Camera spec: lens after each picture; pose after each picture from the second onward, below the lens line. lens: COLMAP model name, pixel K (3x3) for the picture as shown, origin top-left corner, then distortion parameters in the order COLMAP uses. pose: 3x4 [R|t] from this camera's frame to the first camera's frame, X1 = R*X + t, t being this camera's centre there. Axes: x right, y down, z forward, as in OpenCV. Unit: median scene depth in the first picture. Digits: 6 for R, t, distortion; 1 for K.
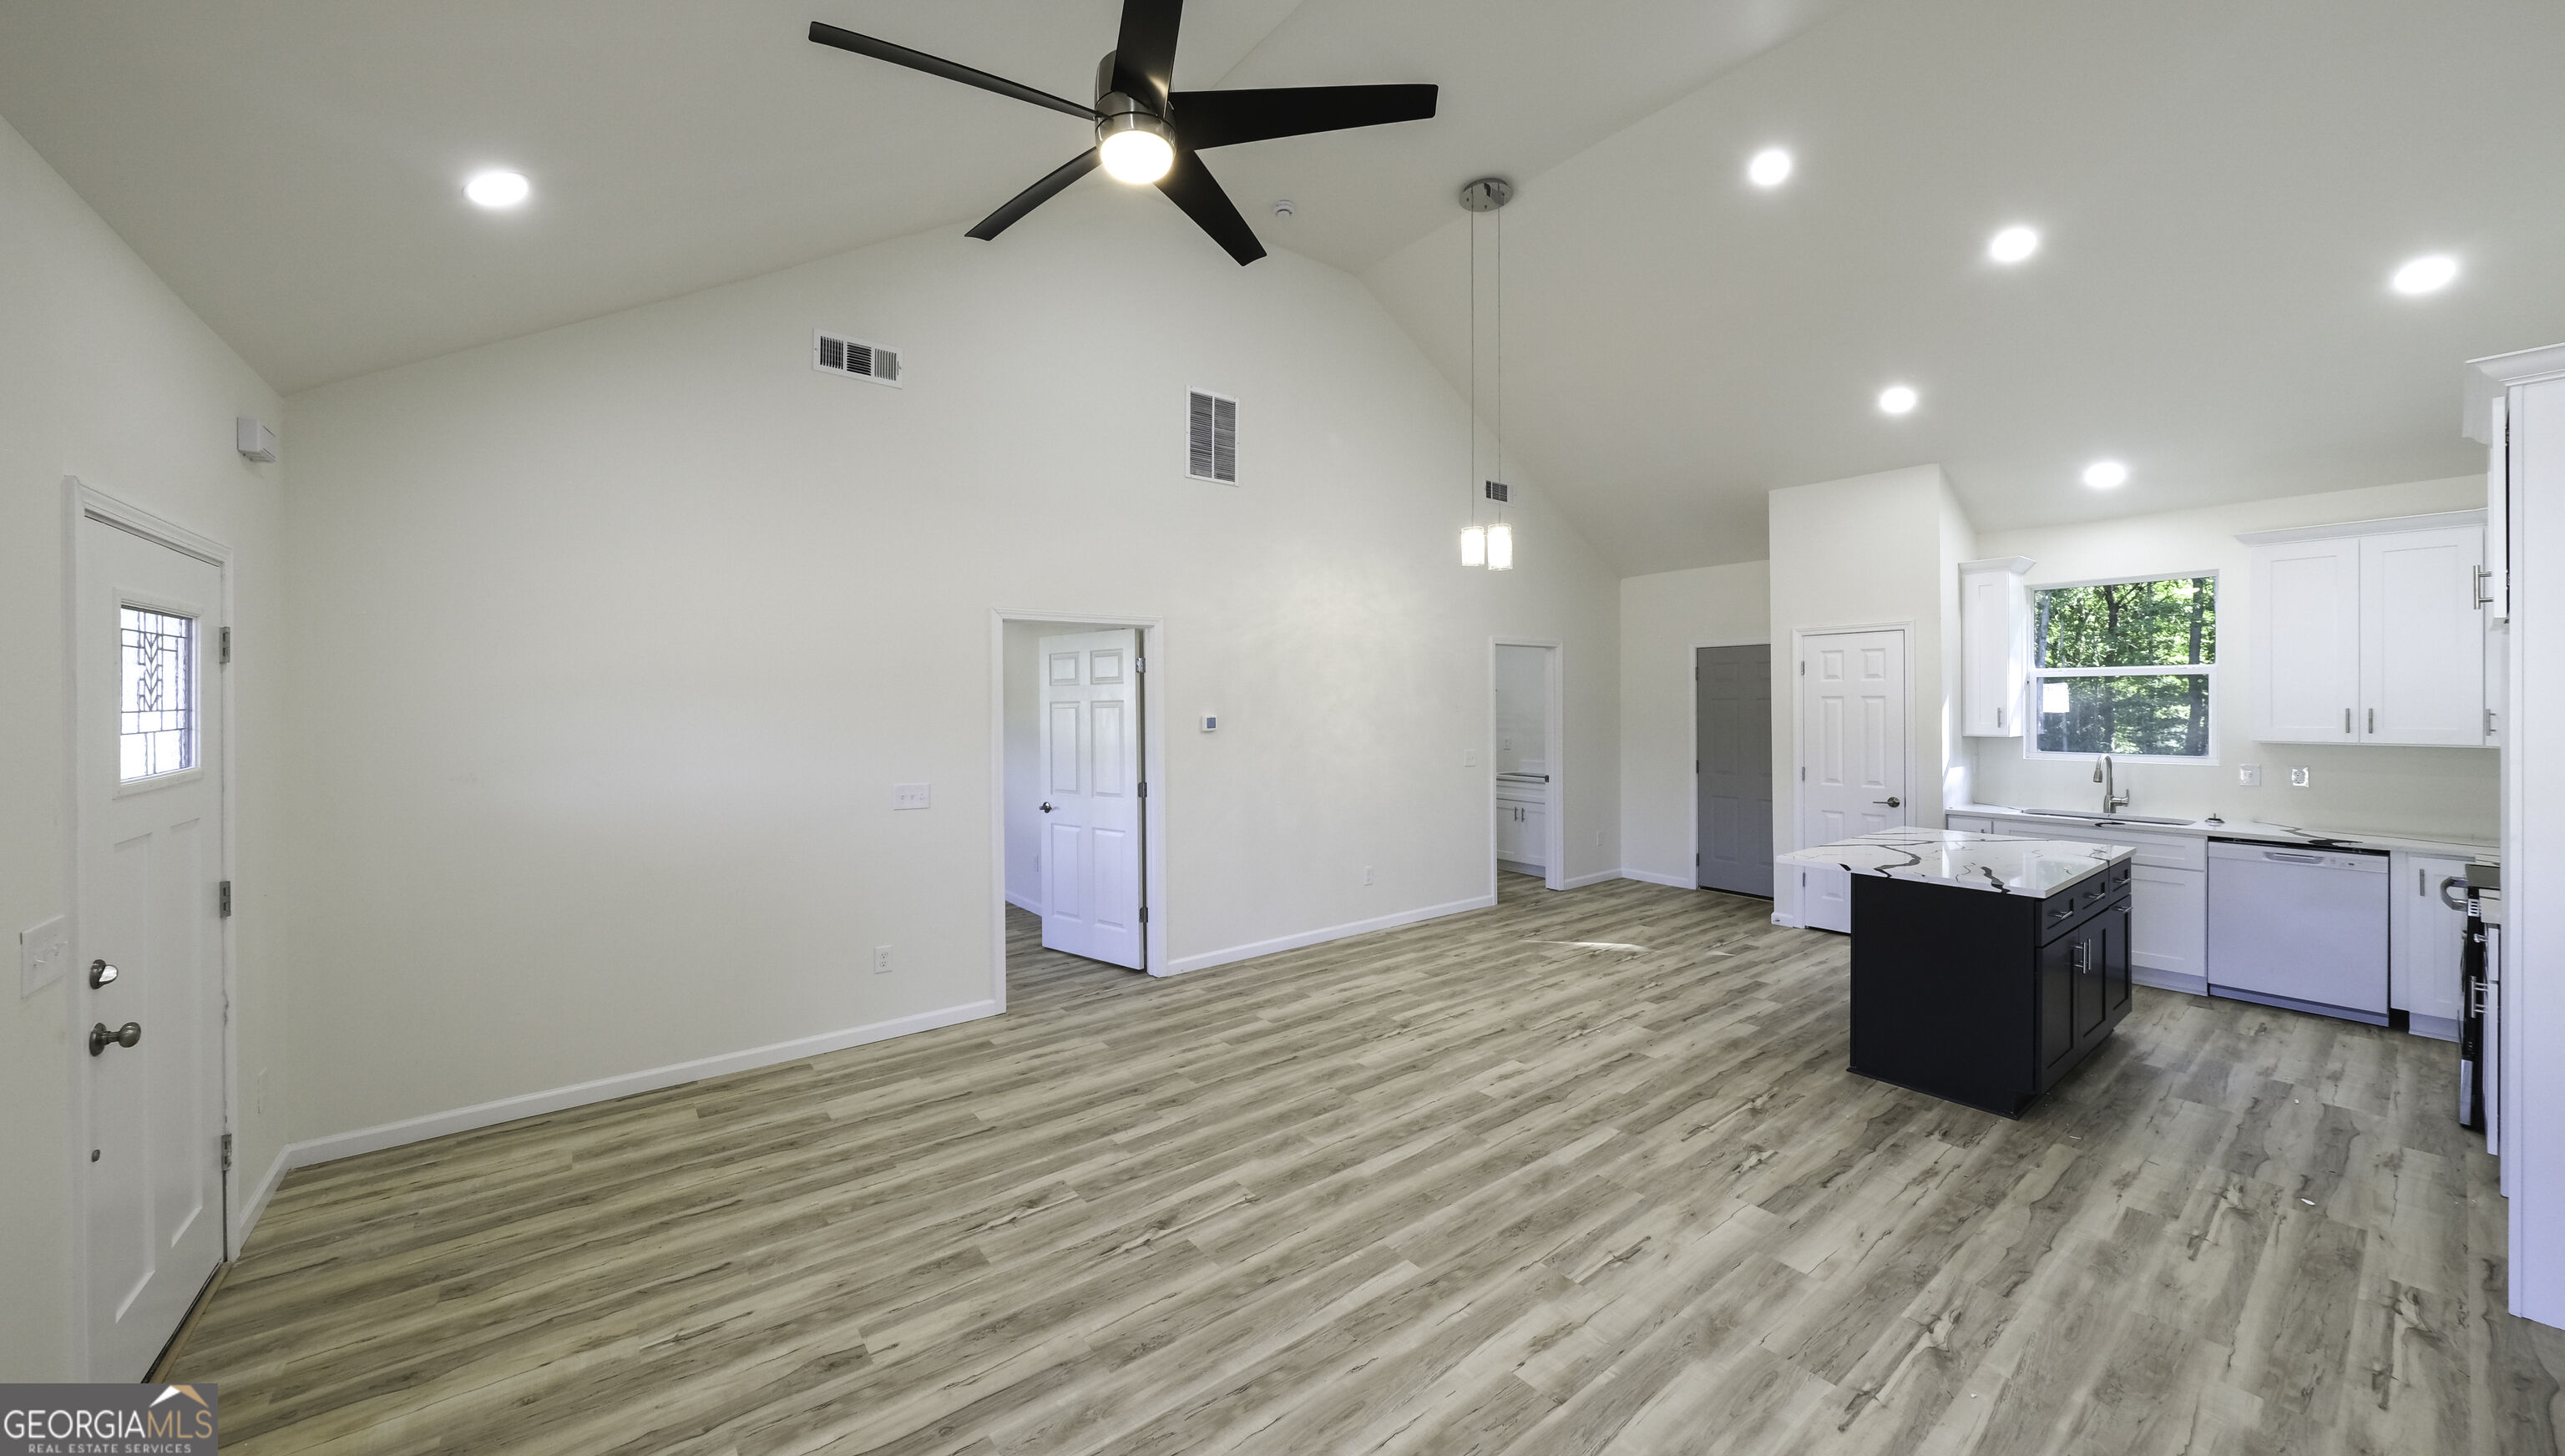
lens RADIAL K [[919.1, 0, 1248.1], [0, 919.1, 702.2], [0, 0, 1]] dist [-0.002615, -0.000441]
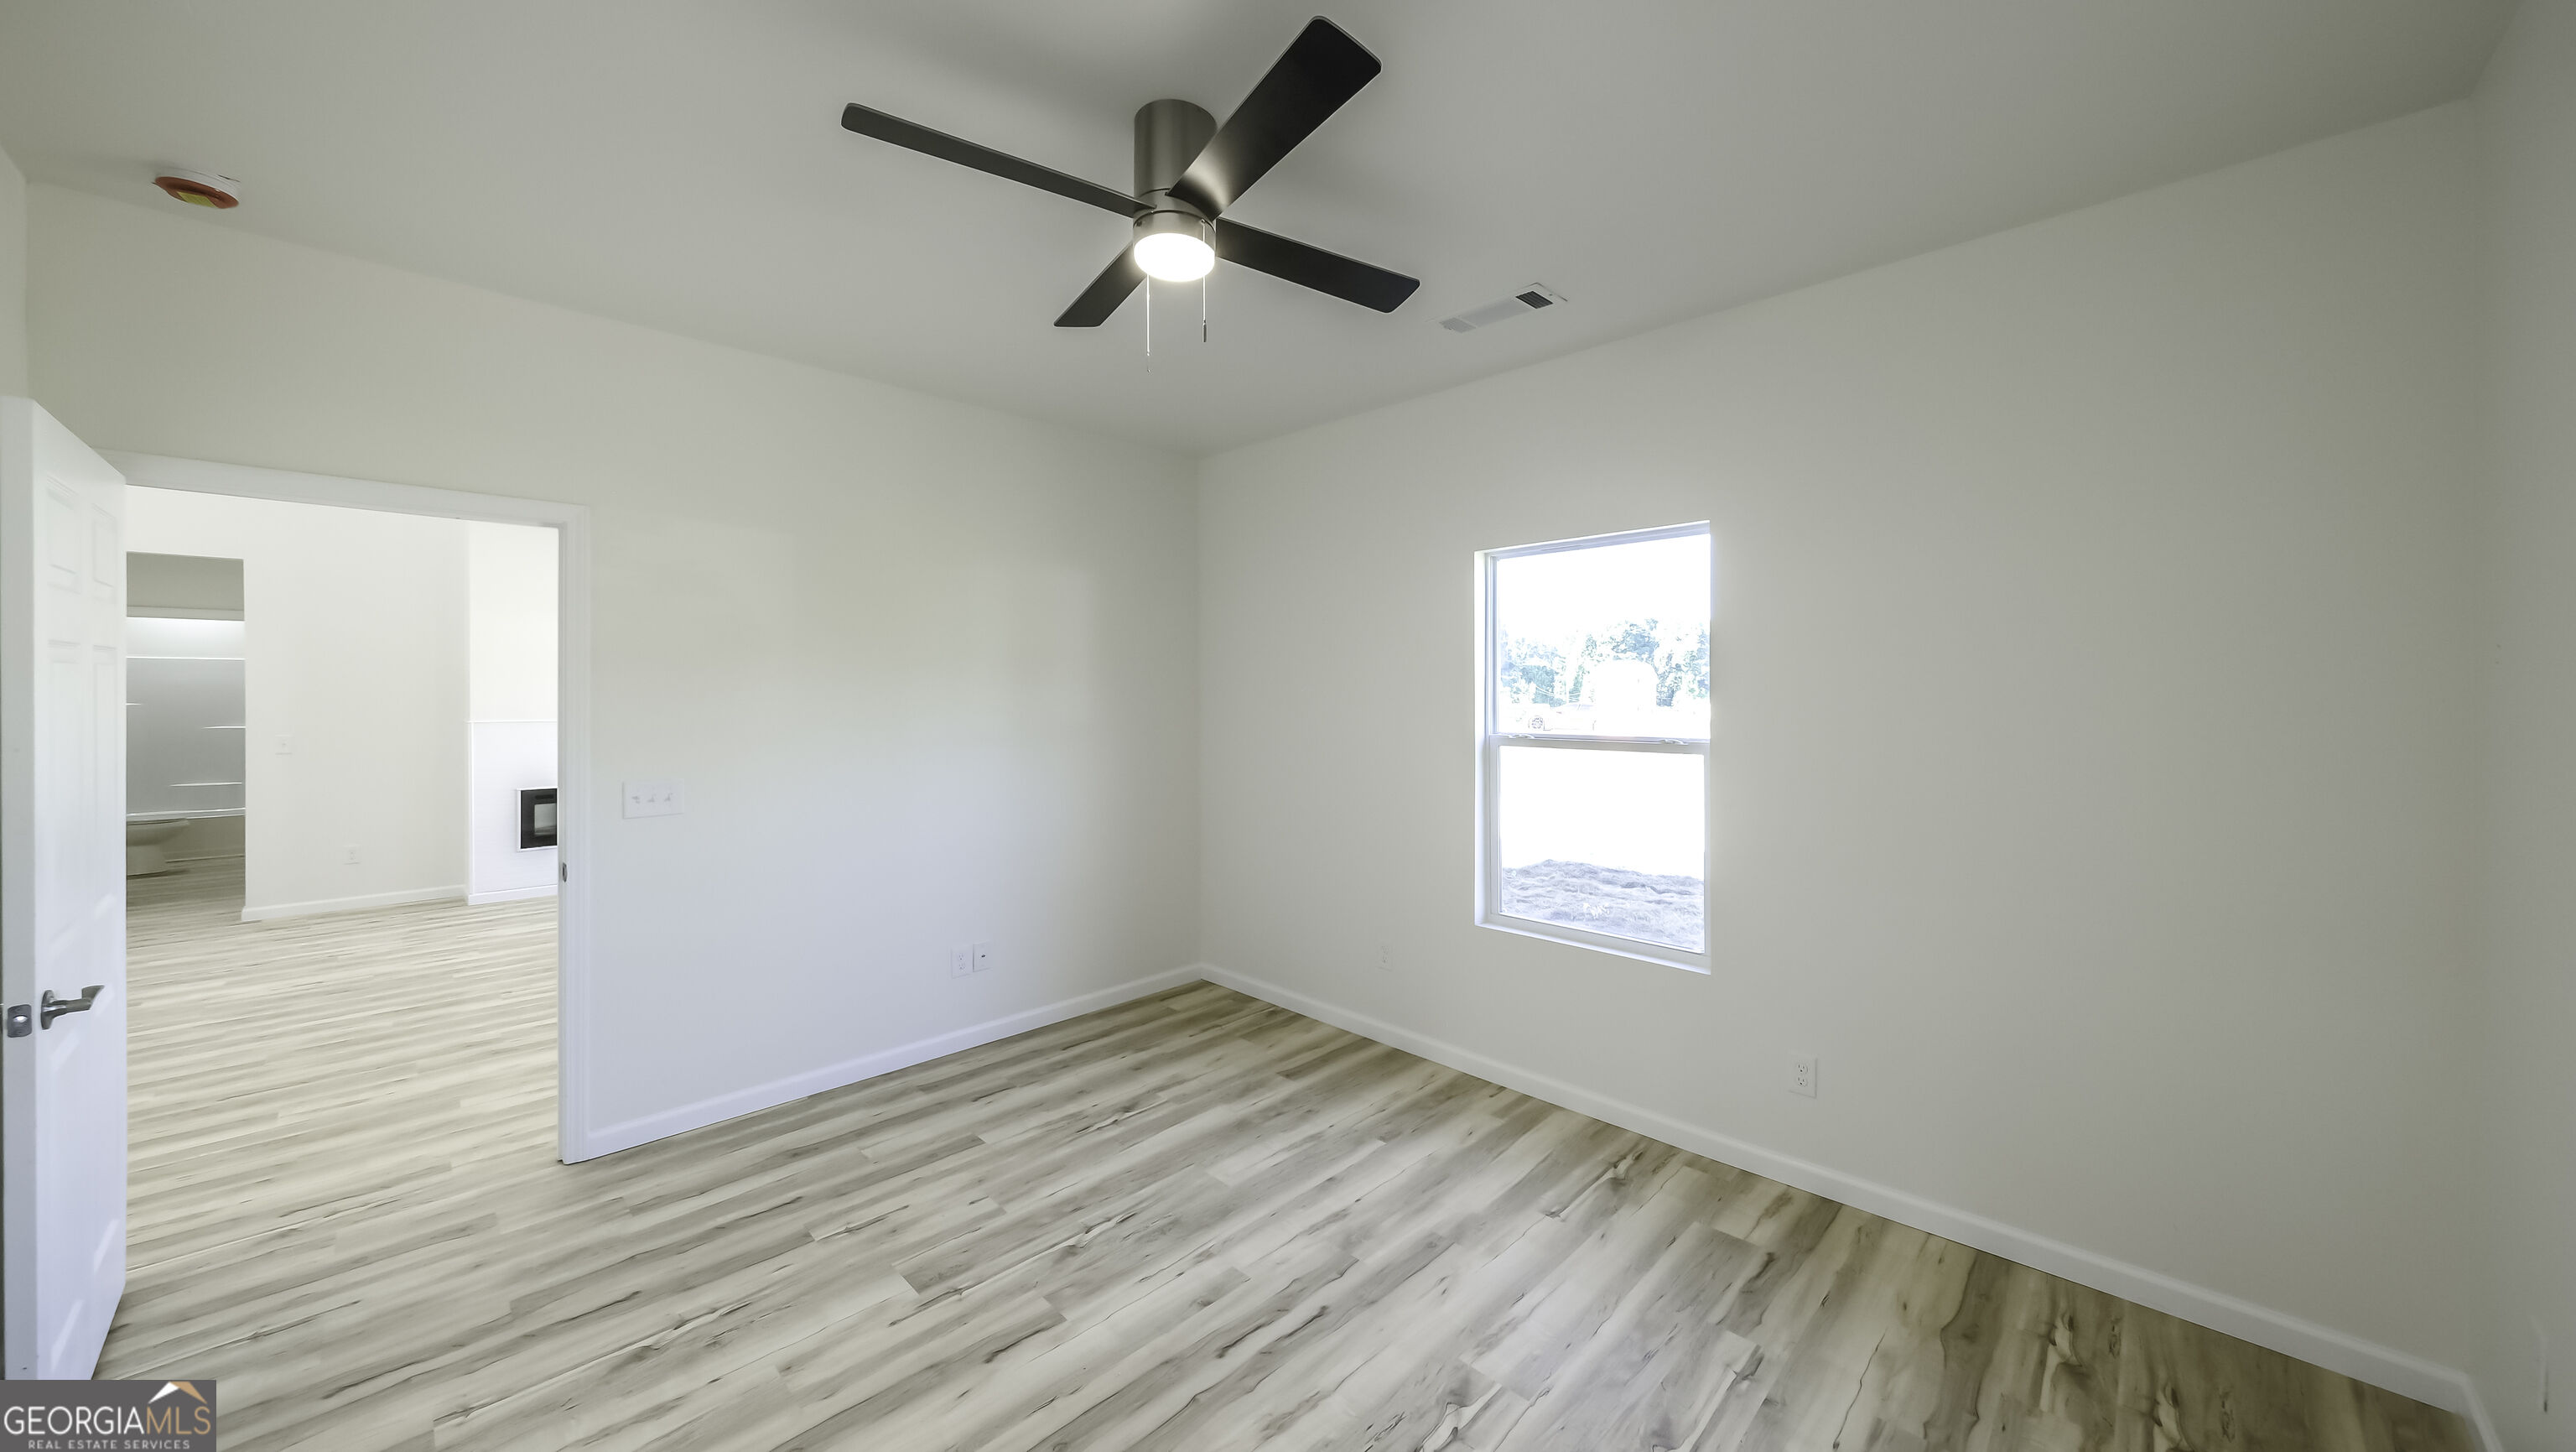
lens RADIAL K [[901.3, 0, 1314.3], [0, 901.3, 688.3], [0, 0, 1]] dist [-0.001682, -0.000082]
pose [[-0.984788, 0.004326, -0.173705, -0.748453], [0.003955, 0.999989, 0.002482, 0.018939], [0.173714, 0.001757, -0.984795, 1.900054]]
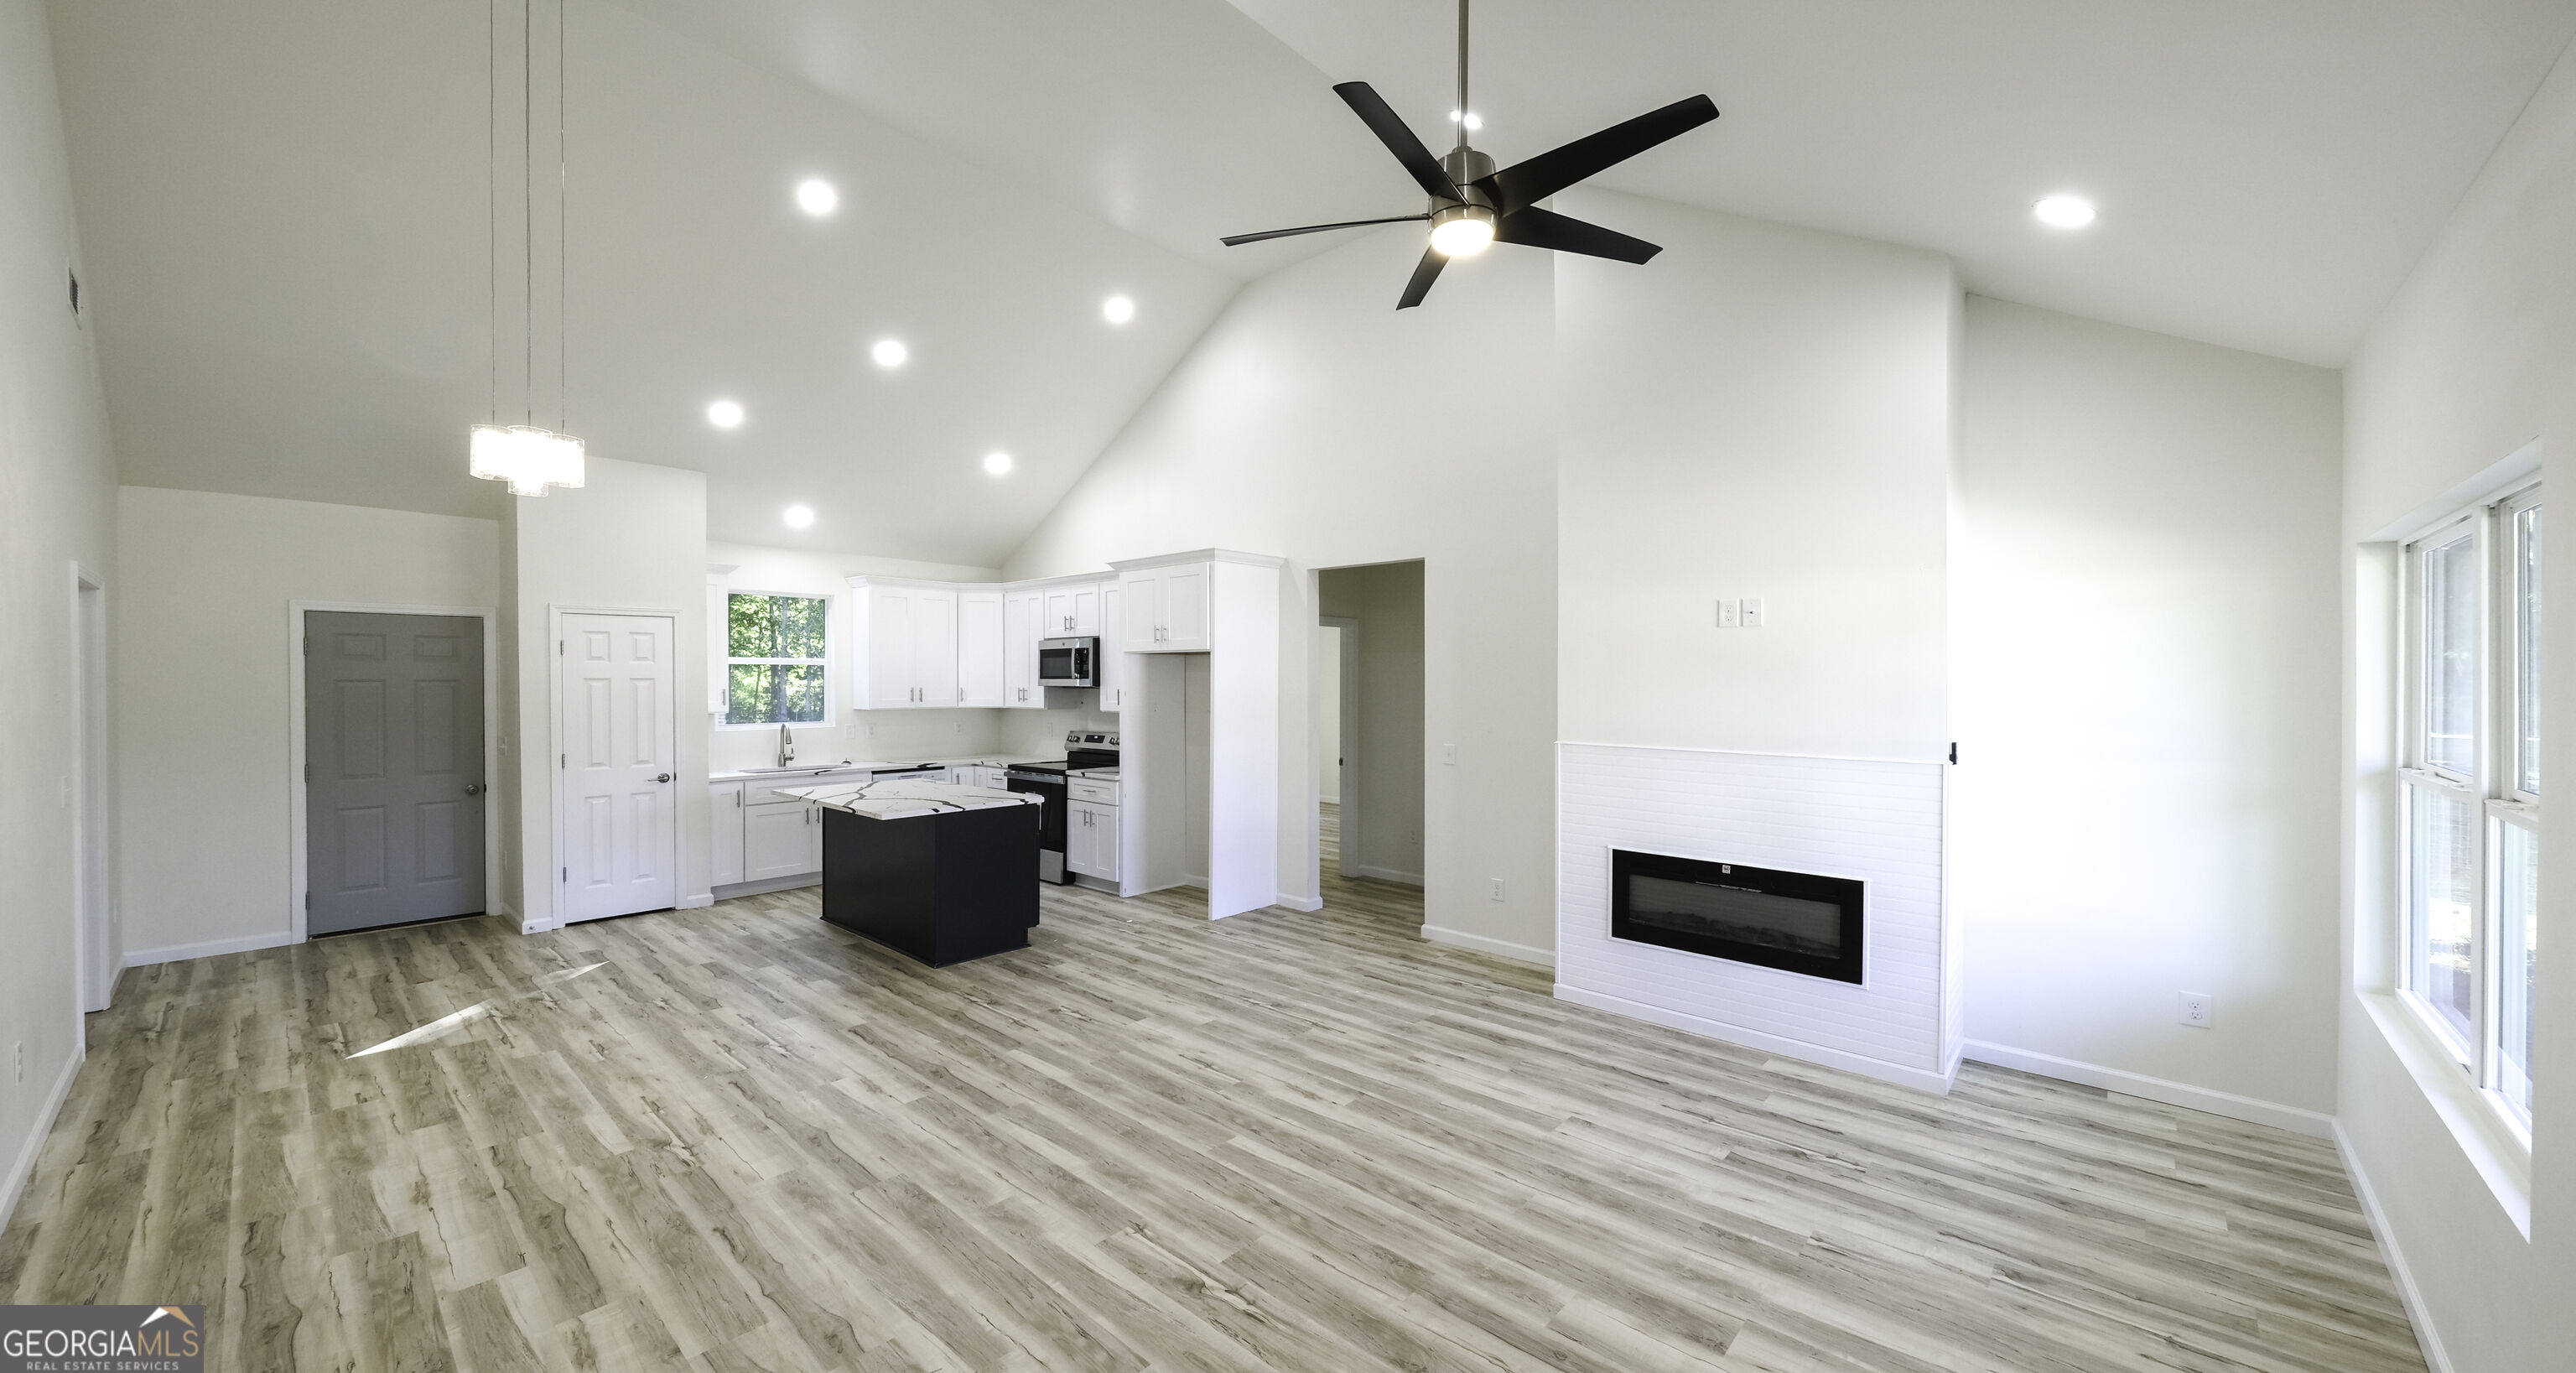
lens RADIAL K [[887.1, 0, 1268.2], [0, 887.1, 695.5], [0, 0, 1]] dist [0.019930, -0.010934]
pose [[-0.187791, -0.002800, 0.982205, -0.600297], [-0.004565, 0.999988, 0.001978, 0.016249], [-0.982198, -0.004112, -0.187801, 0.721010]]
